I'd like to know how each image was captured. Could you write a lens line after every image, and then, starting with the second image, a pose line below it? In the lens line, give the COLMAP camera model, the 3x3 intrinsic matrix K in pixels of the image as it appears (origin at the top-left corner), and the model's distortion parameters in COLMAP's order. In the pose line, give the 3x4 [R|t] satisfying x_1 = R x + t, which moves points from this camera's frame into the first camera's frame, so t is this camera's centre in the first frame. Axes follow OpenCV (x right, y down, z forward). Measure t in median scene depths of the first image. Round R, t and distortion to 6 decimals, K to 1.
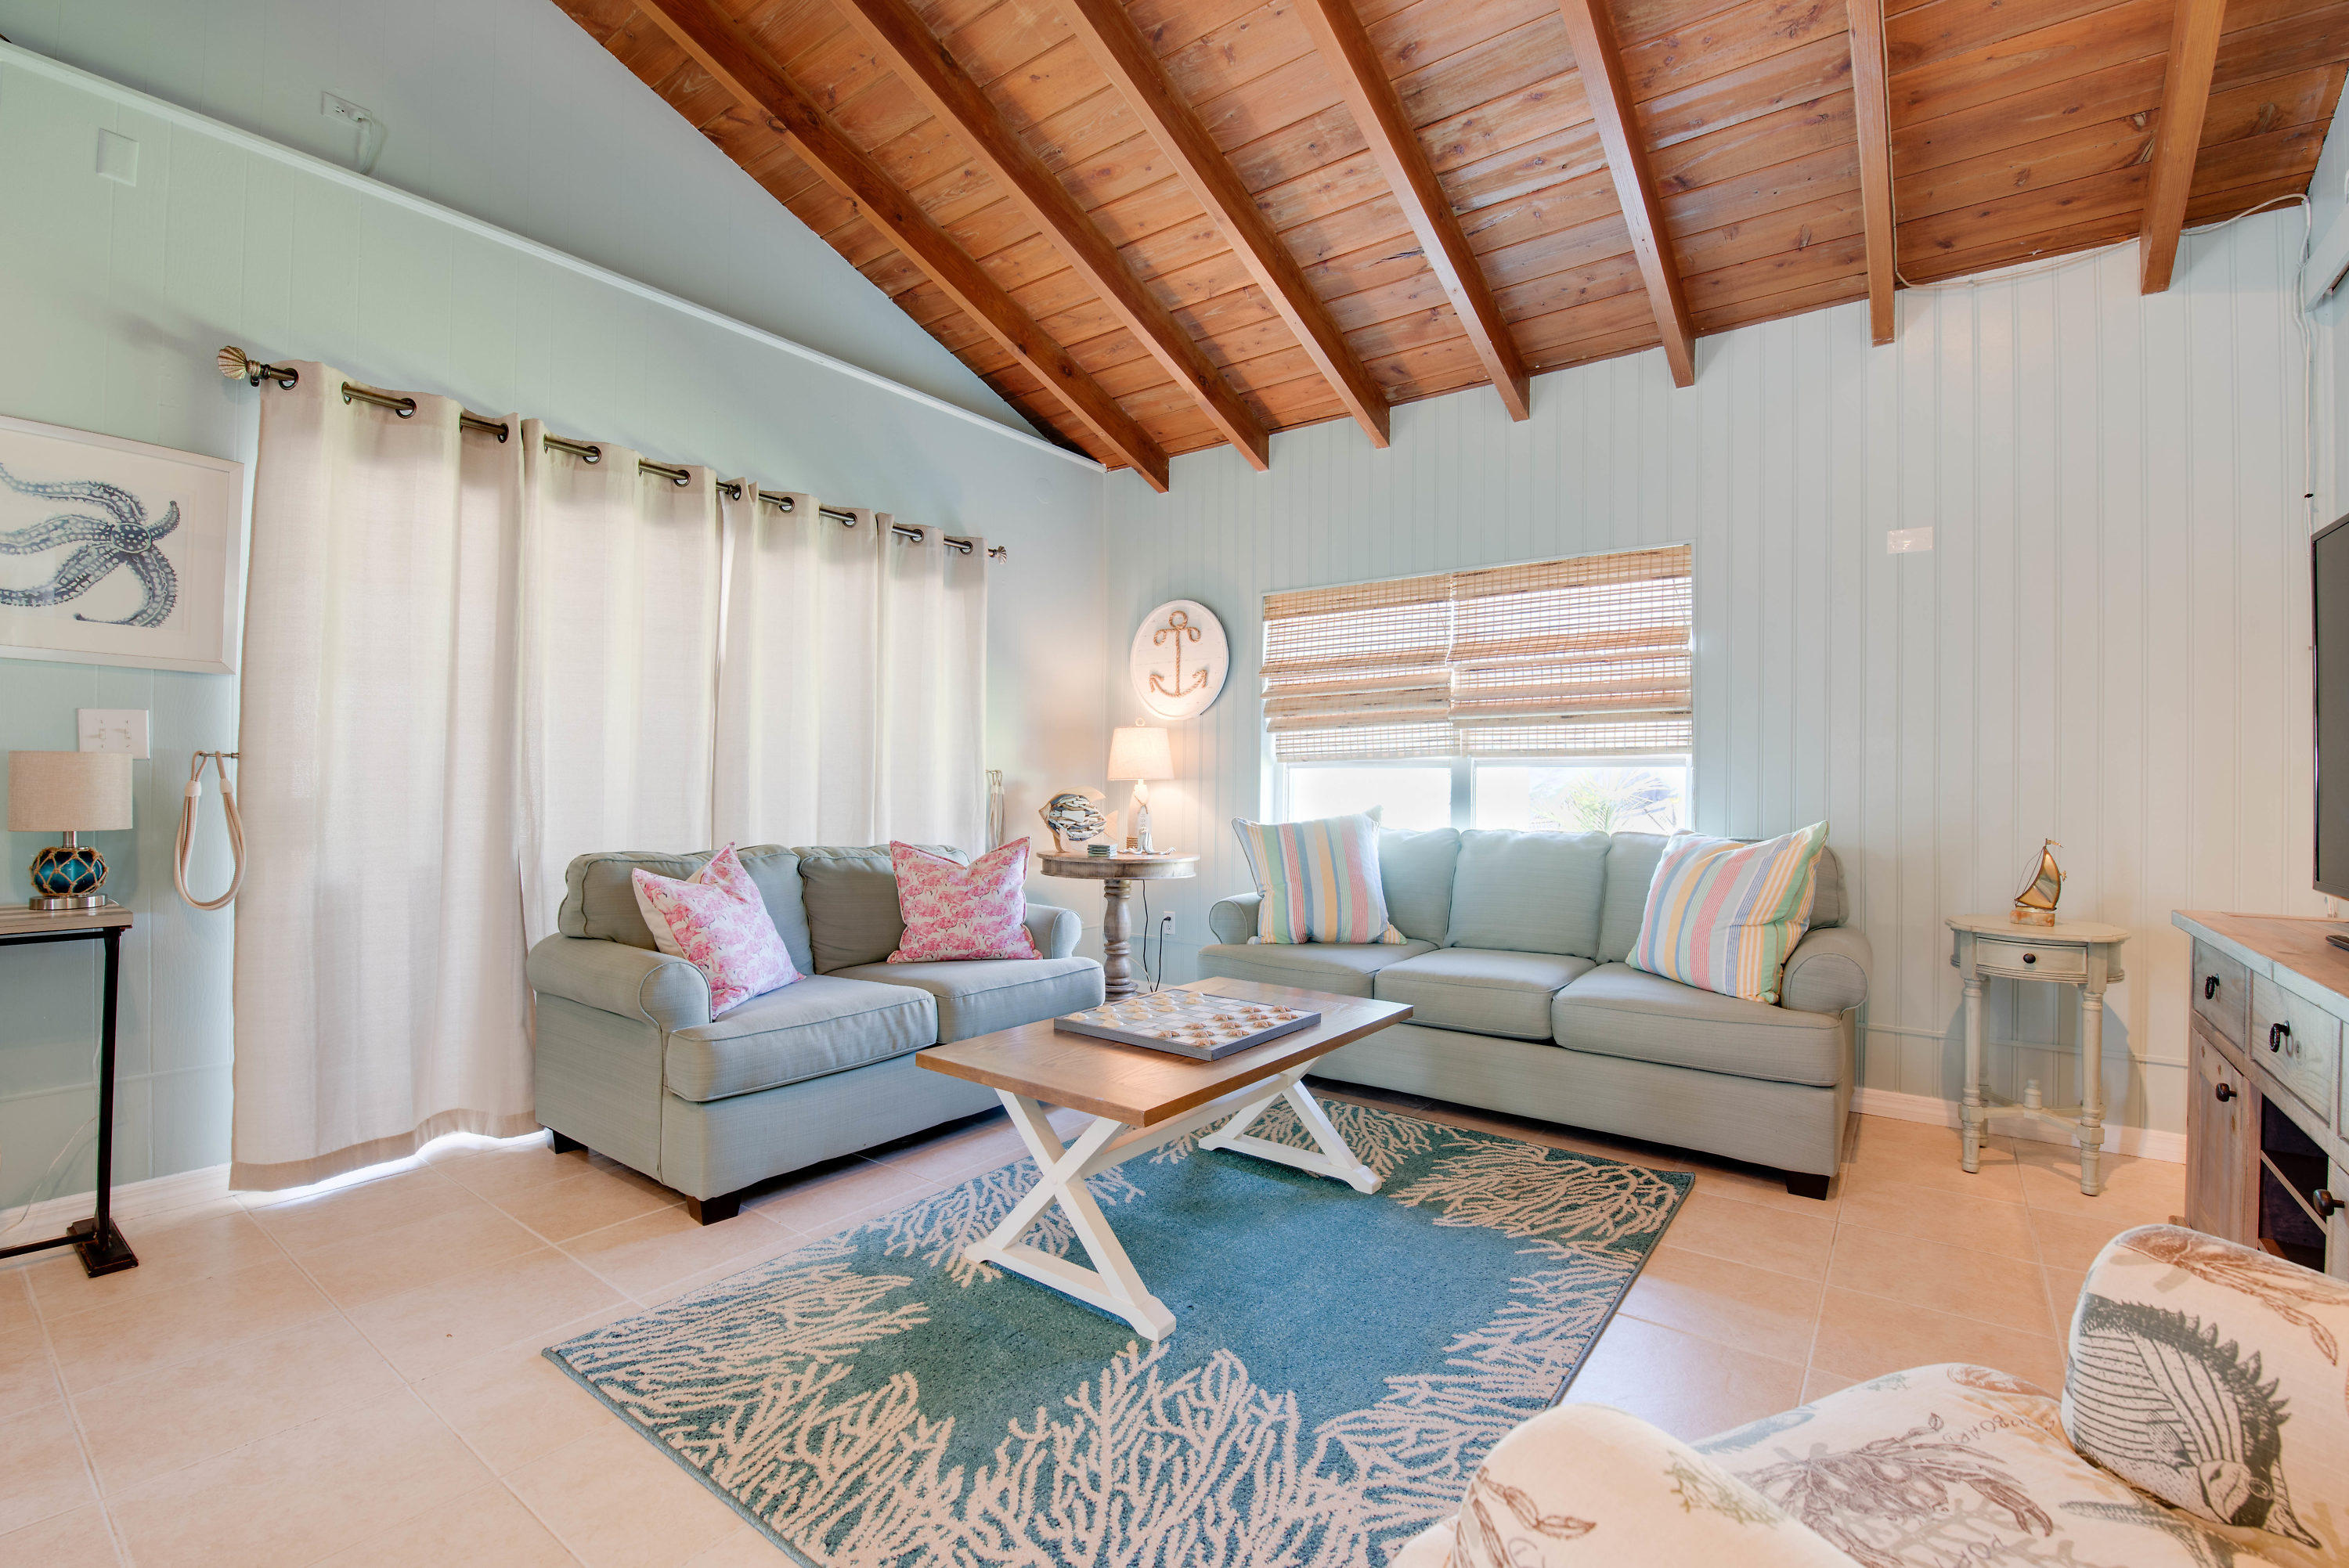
lens RADIAL K [[1017.4, 0, 1174.1], [0, 1017.4, 776.0], [0, 0, 1]] dist [-0.000011, -0.011484]
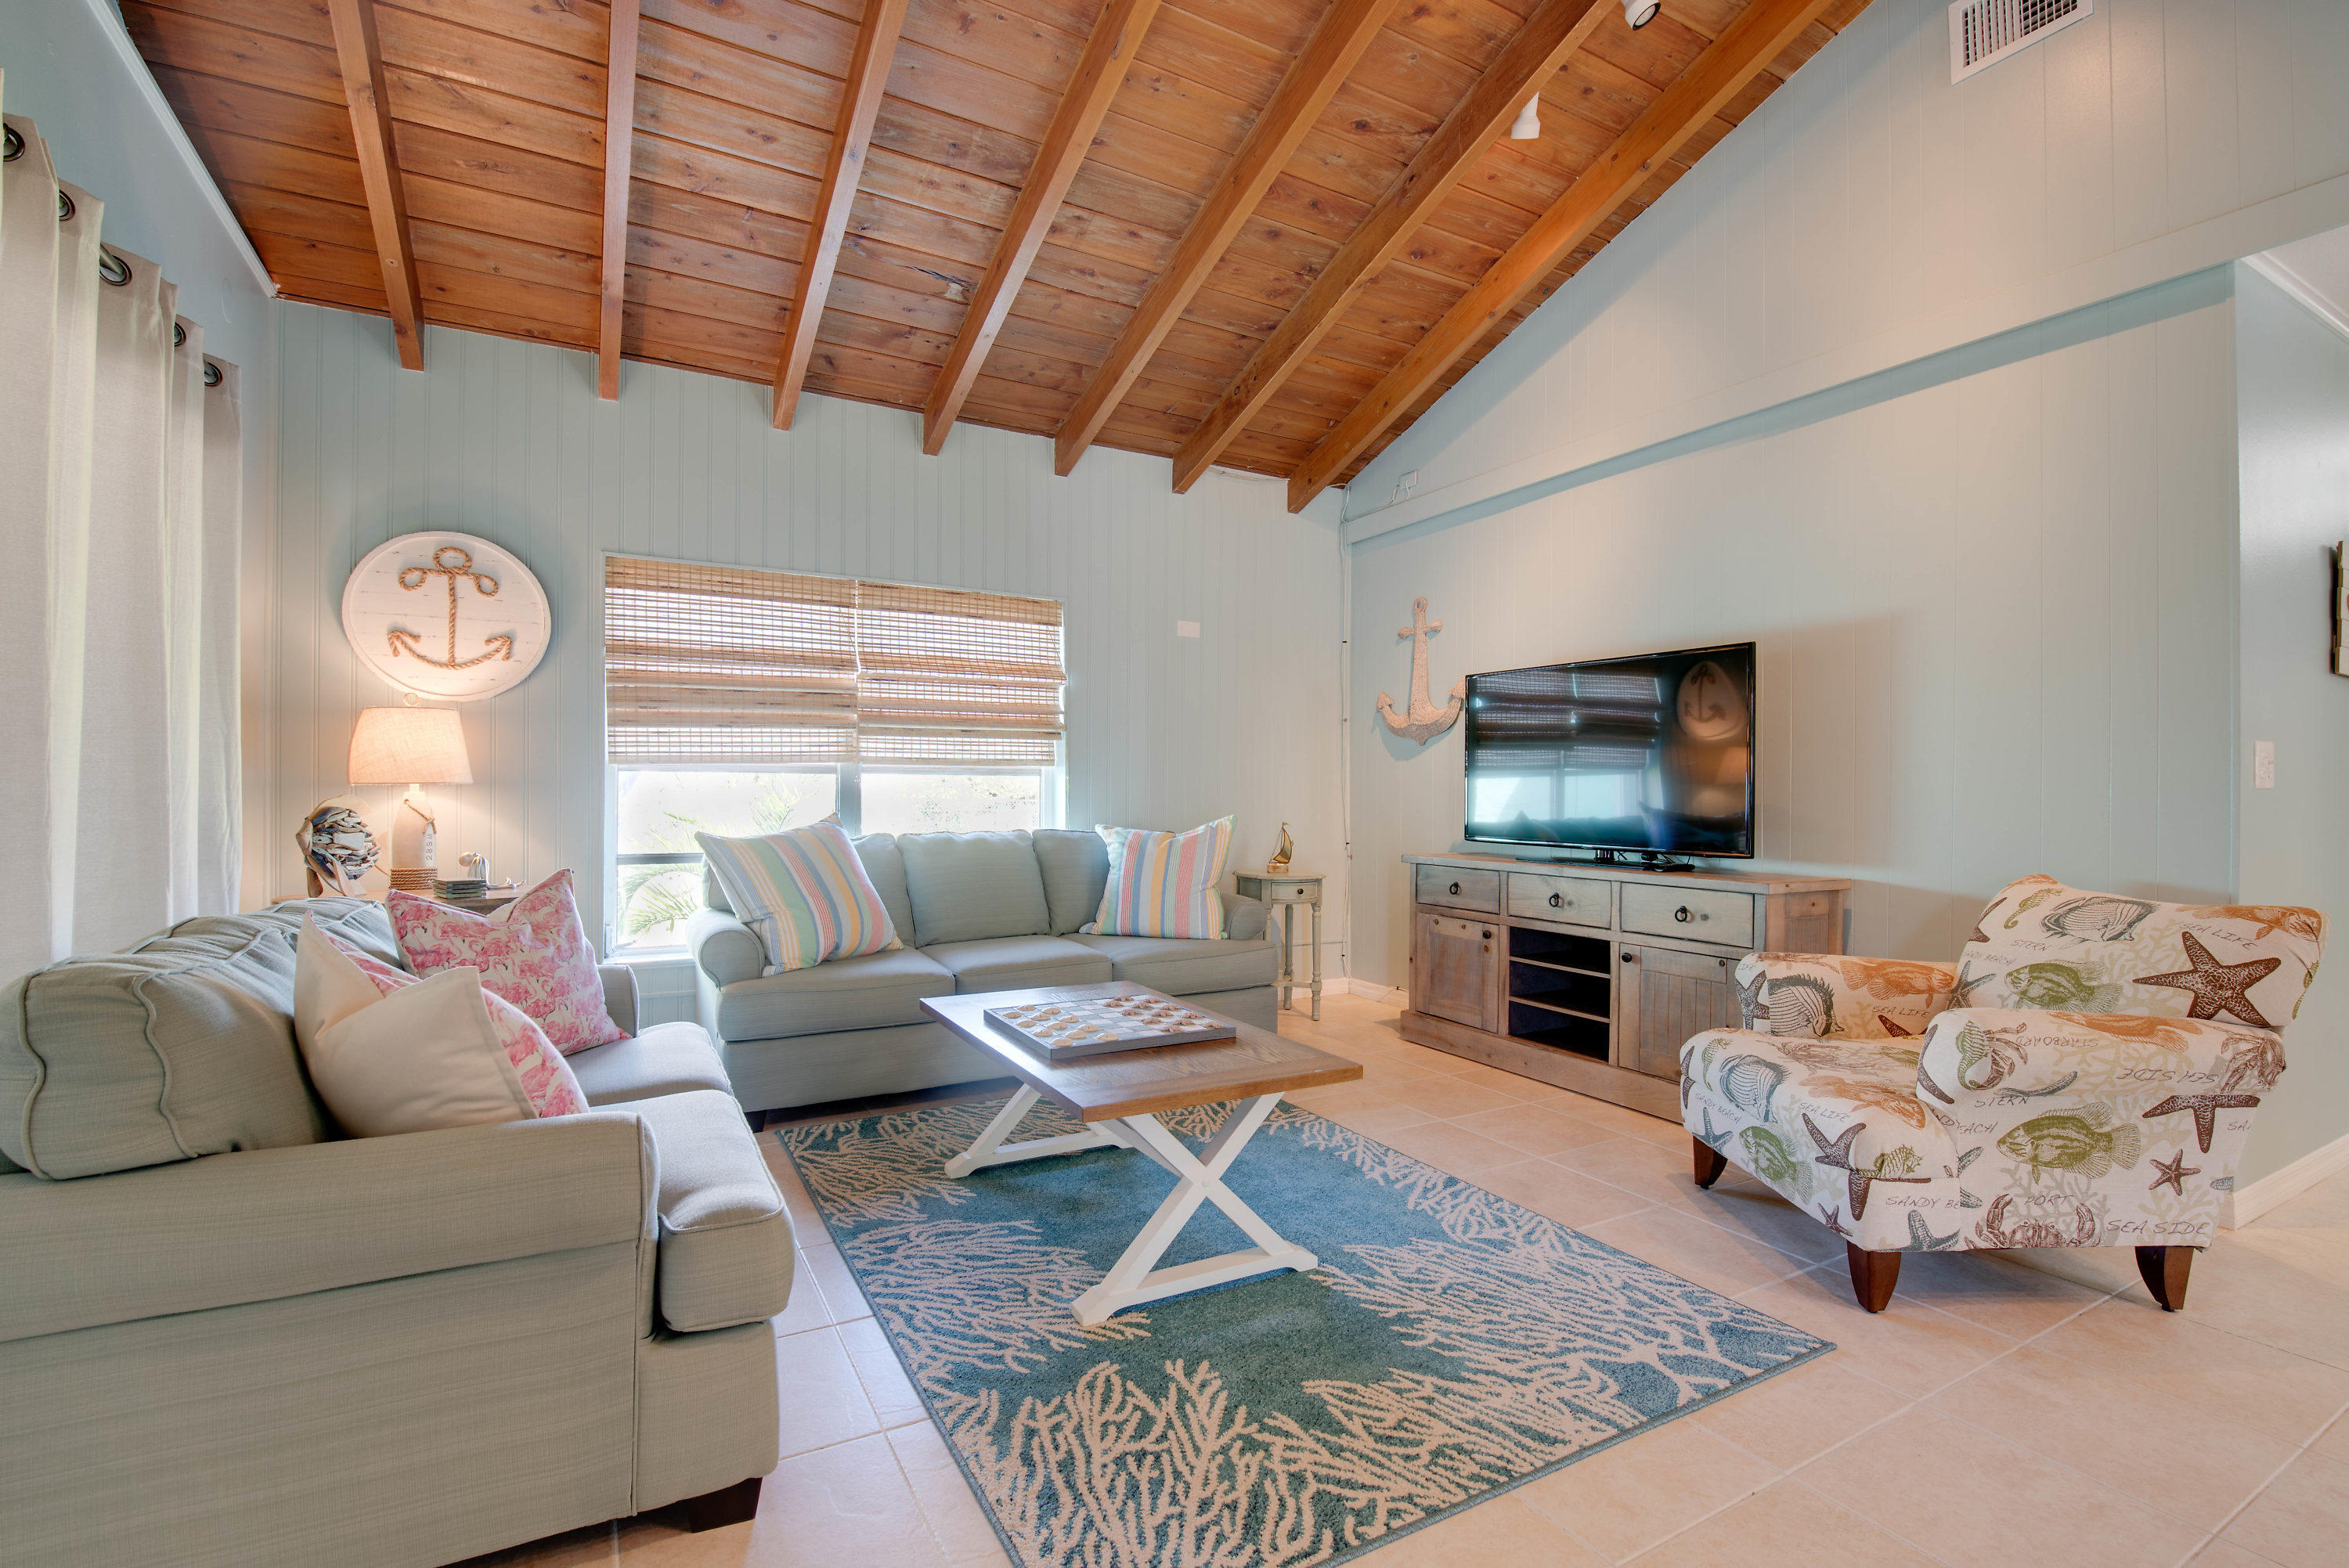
lens RADIAL K [[1020.3, 0, 1159.0], [0, 1020.3, 799.0], [0, 0, 1]] dist [-0.018007, -0.000105]
pose [[0.425303, -0.009450, 0.905002, -0.628191], [-0.008093, 0.999866, 0.014244, -0.000366], [-0.905015, -0.013383, 0.425169, 0.366233]]
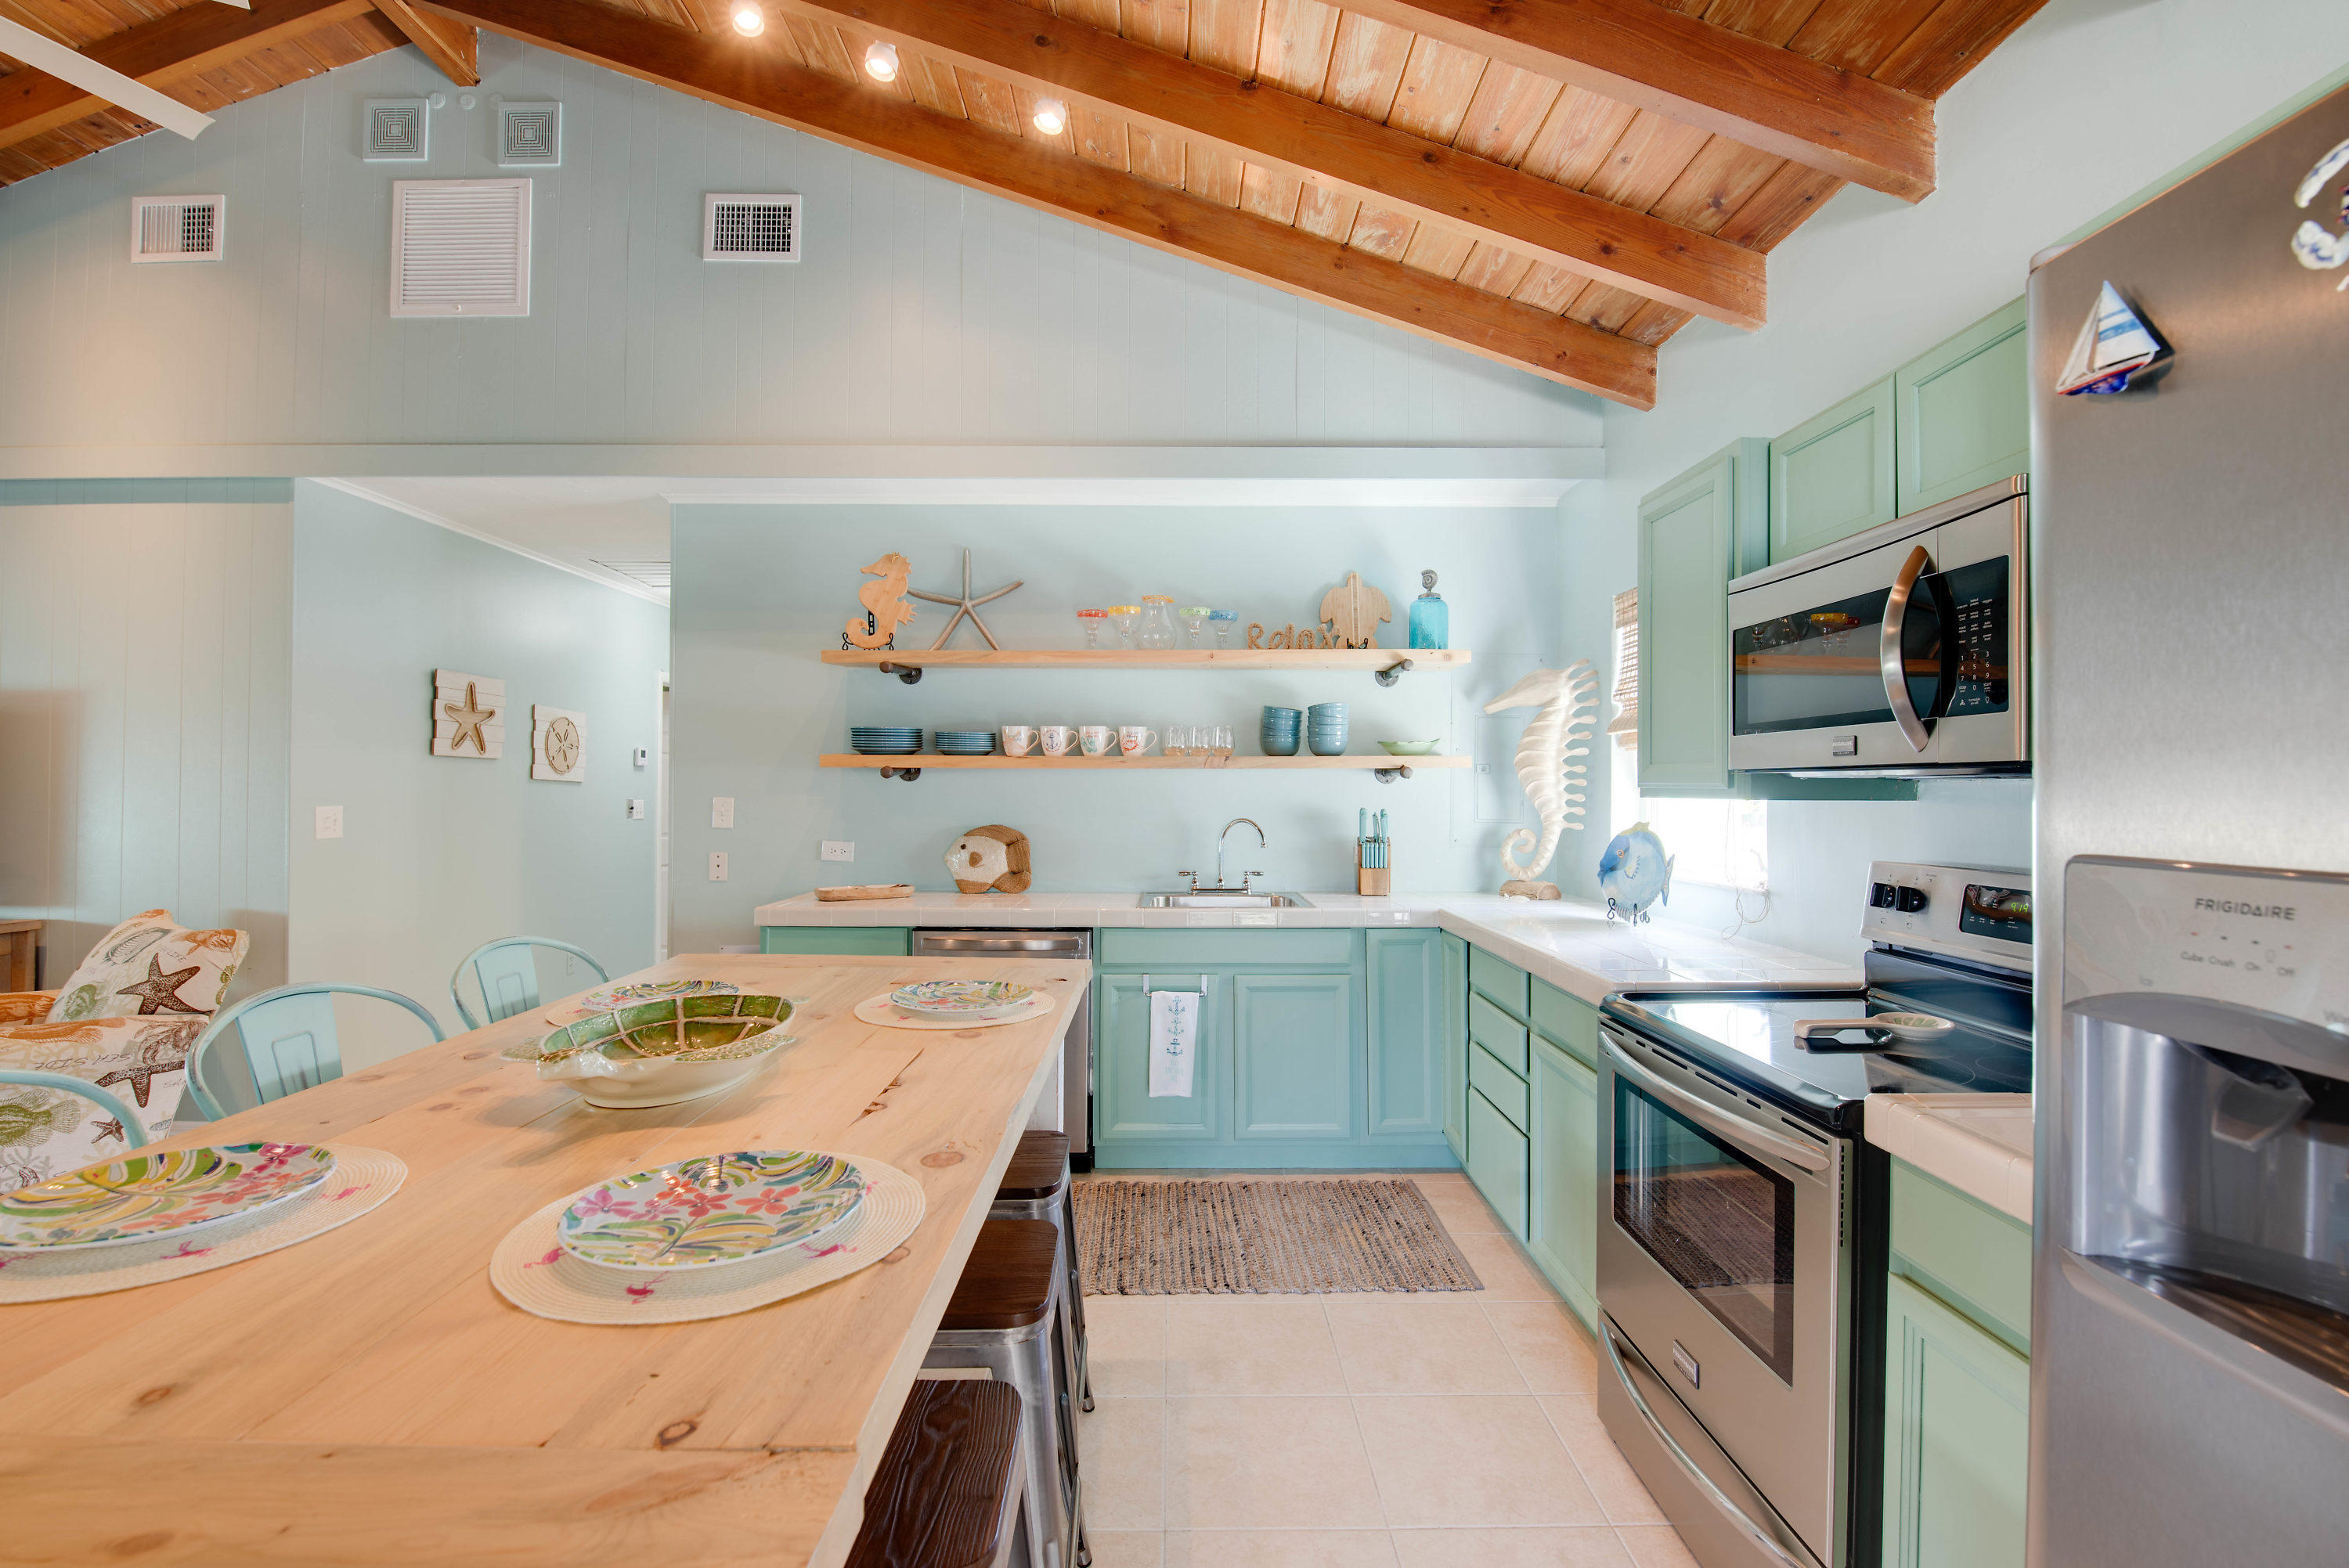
lens RADIAL K [[1018.6, 0, 1187.9], [0, 1018.6, 773.2], [0, 0, 1]] dist [0.000458, -0.010967]
pose [[-0.598764, -0.003239, 0.800919, -1.029780], [-0.012503, 0.999908, -0.005303, -0.075424], [-0.800828, -0.013189, -0.598749, -0.111365]]
